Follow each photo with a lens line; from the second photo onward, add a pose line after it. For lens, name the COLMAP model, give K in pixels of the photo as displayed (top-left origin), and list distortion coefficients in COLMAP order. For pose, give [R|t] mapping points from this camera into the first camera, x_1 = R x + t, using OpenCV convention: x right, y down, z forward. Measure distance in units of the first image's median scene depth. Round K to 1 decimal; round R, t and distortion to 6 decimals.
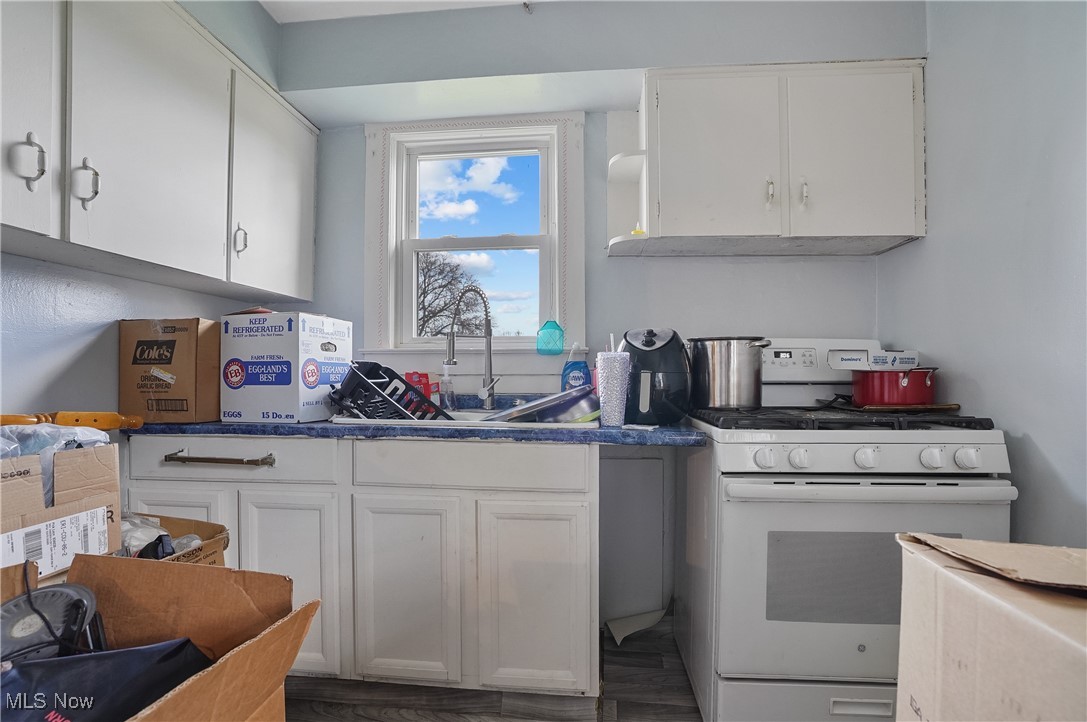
lens RADIAL K [[499.3, 0, 544.7], [0, 499.3, 373.8], [0, 0, 1]] dist [-0.050660, 0.000104]
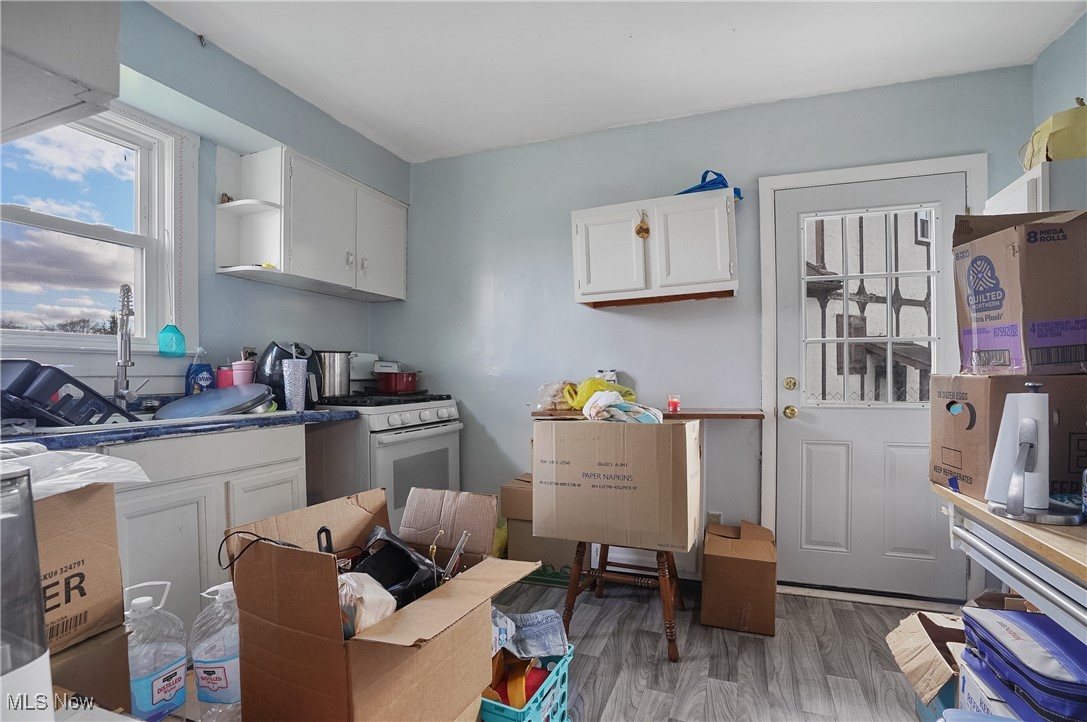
lens RADIAL K [[499.3, 0, 544.7], [0, 499.3, 373.8], [0, 0, 1]] dist [-0.050660, 0.000104]
pose [[0.270735, -0.000348, 0.962654, -0.924592], [0.005187, 0.999986, -0.001097, 0.002553], [-0.962640, 0.005290, 0.270733, -0.036018]]
